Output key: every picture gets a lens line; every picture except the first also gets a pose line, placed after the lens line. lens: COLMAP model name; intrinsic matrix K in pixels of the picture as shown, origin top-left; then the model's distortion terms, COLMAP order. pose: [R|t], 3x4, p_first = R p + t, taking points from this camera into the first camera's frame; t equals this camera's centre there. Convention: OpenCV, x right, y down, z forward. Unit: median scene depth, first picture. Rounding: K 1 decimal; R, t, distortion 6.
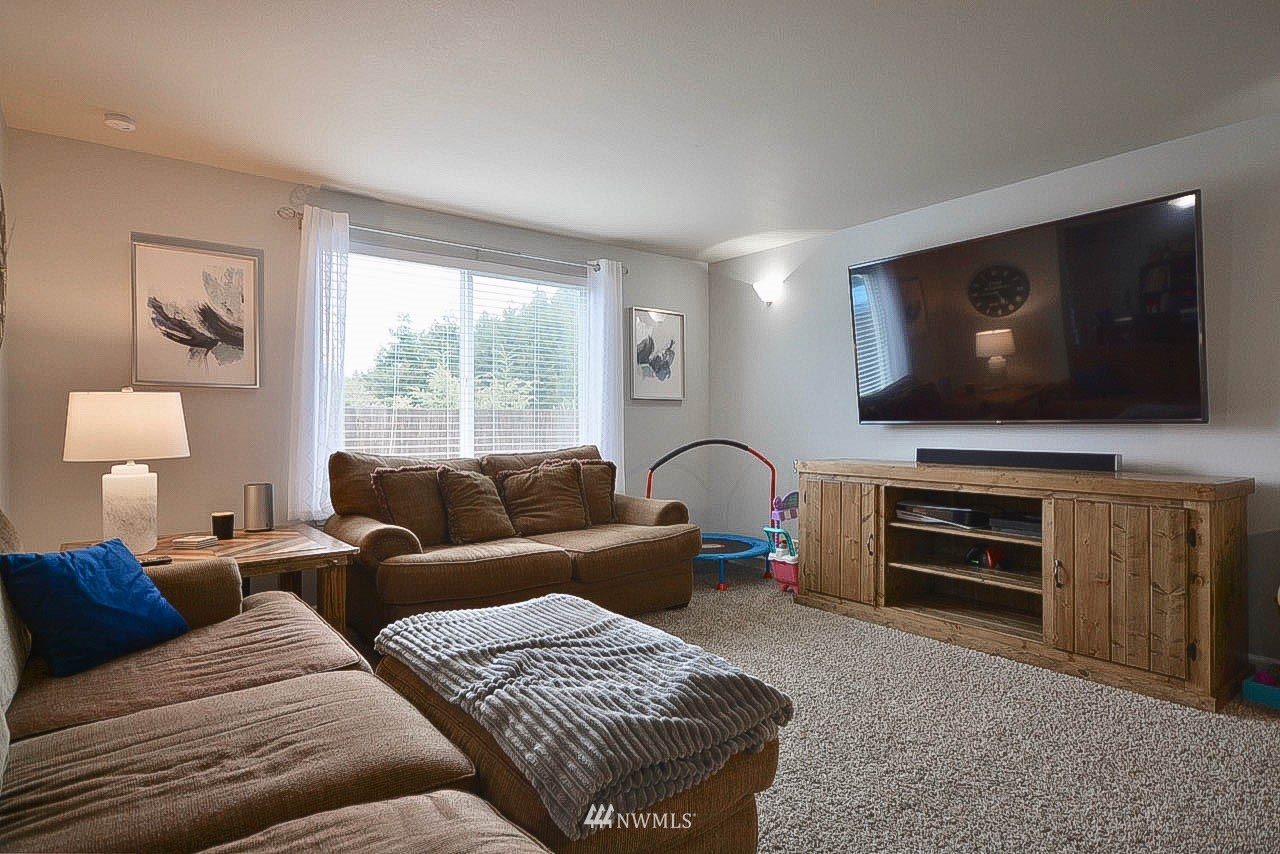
lens RADIAL K [[701.0, 0, 648.4], [0, 701.0, 416.4], [0, 0, 1]] dist [0.010325, 0.000713]
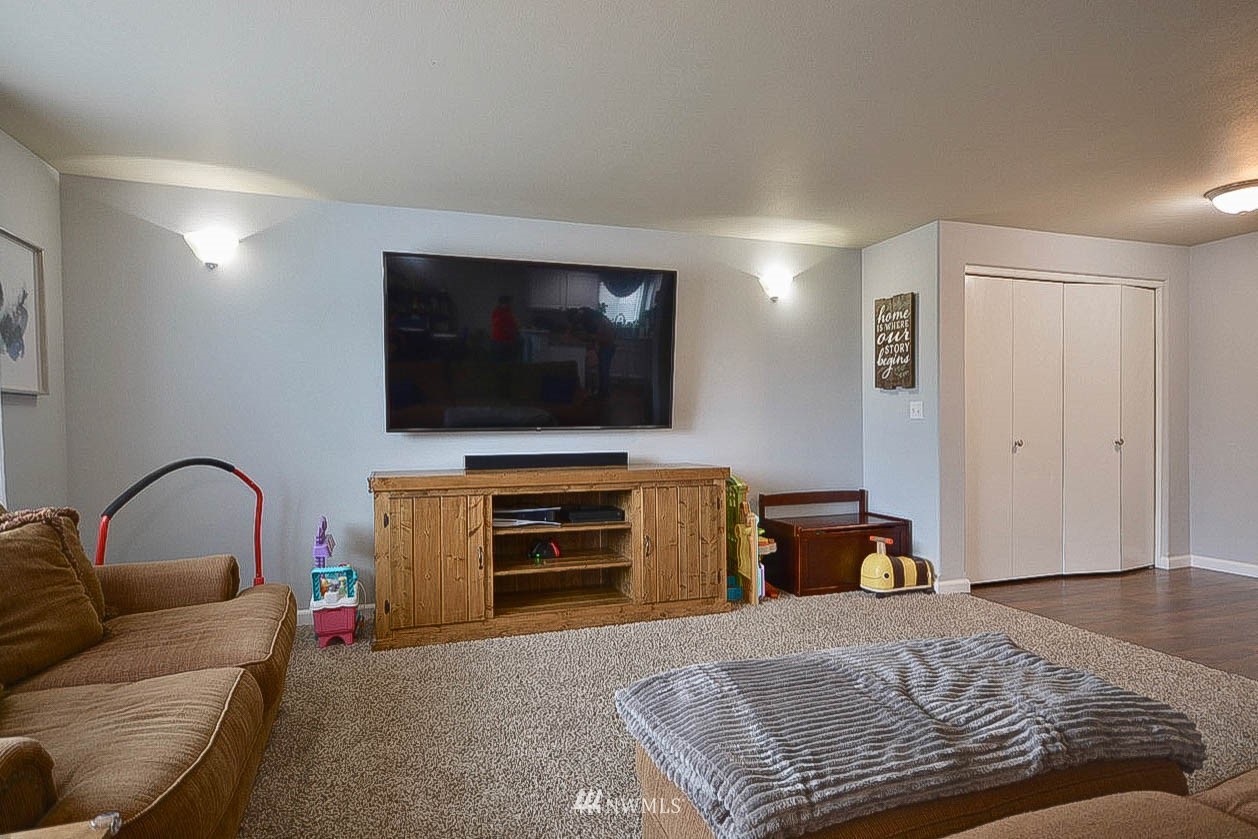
lens RADIAL K [[689.0, 0, 635.5], [0, 689.0, 432.1], [0, 0, 1]] dist [0.010325, 0.000713]
pose [[0.314613, -0.012999, 0.949131, -0.511921], [-0.001454, 0.999898, 0.014176, -0.002670], [-0.949219, -0.005840, 0.314562, 0.510826]]
